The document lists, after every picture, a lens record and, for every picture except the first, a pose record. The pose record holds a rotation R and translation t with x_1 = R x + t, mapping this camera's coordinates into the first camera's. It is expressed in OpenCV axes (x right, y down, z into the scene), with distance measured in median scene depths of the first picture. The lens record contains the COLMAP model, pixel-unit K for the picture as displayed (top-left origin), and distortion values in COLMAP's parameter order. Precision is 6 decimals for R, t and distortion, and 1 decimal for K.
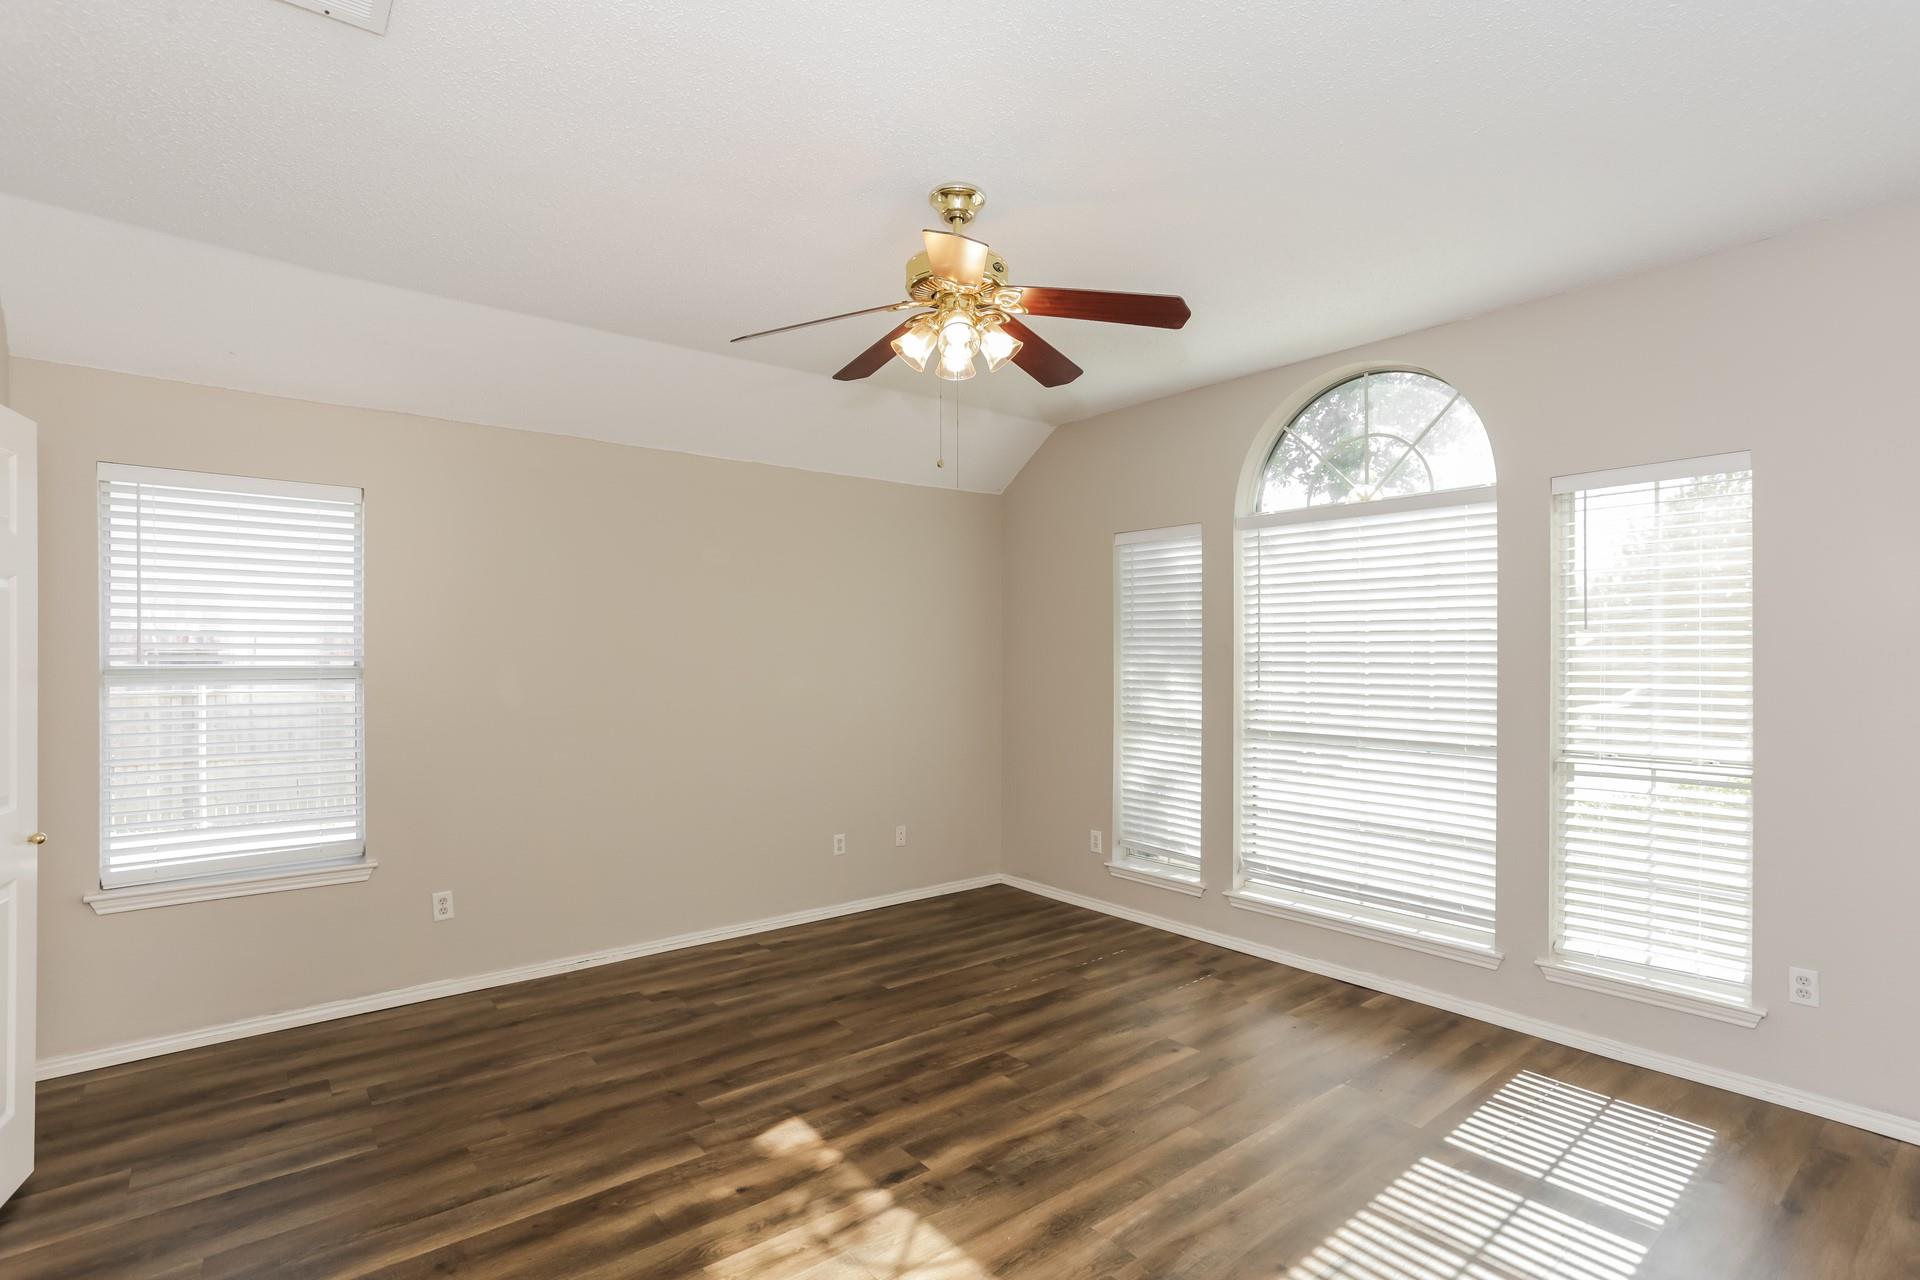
lens RADIAL K [[918.5, 0, 959.0], [0, 918.5, 646.1], [0, 0, 1]] dist [-0.002149, -0.000771]
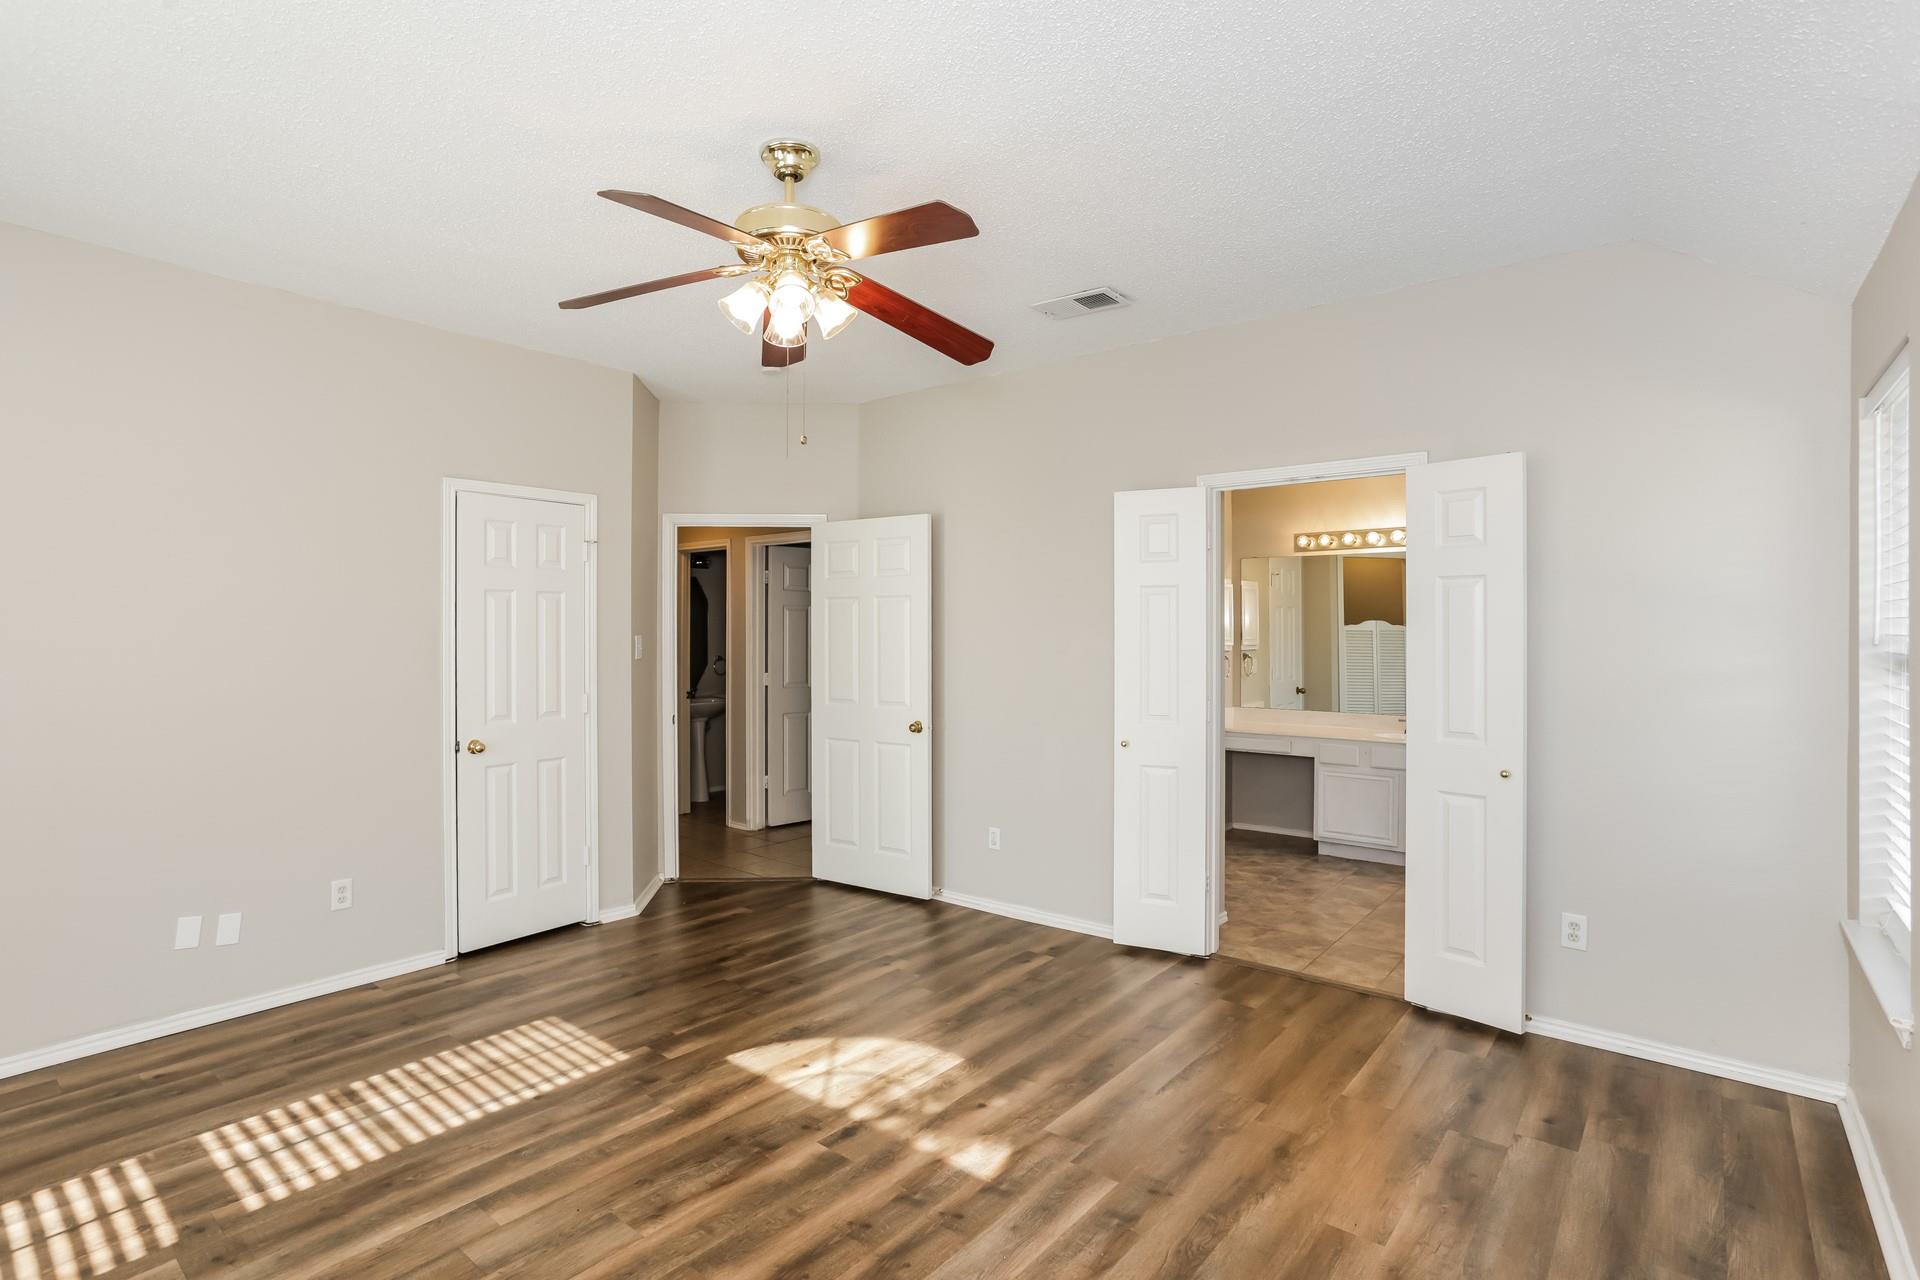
lens RADIAL K [[918.5, 0, 956.6], [0, 918.5, 639.6], [0, 0, 1]] dist [-0.002149, -0.000771]
pose [[-0.978647, 0.004328, -0.205503, 0.024364], [0.005043, 0.999983, -0.002956, 0.017936], [0.205487, -0.003929, -0.978652, 2.017014]]
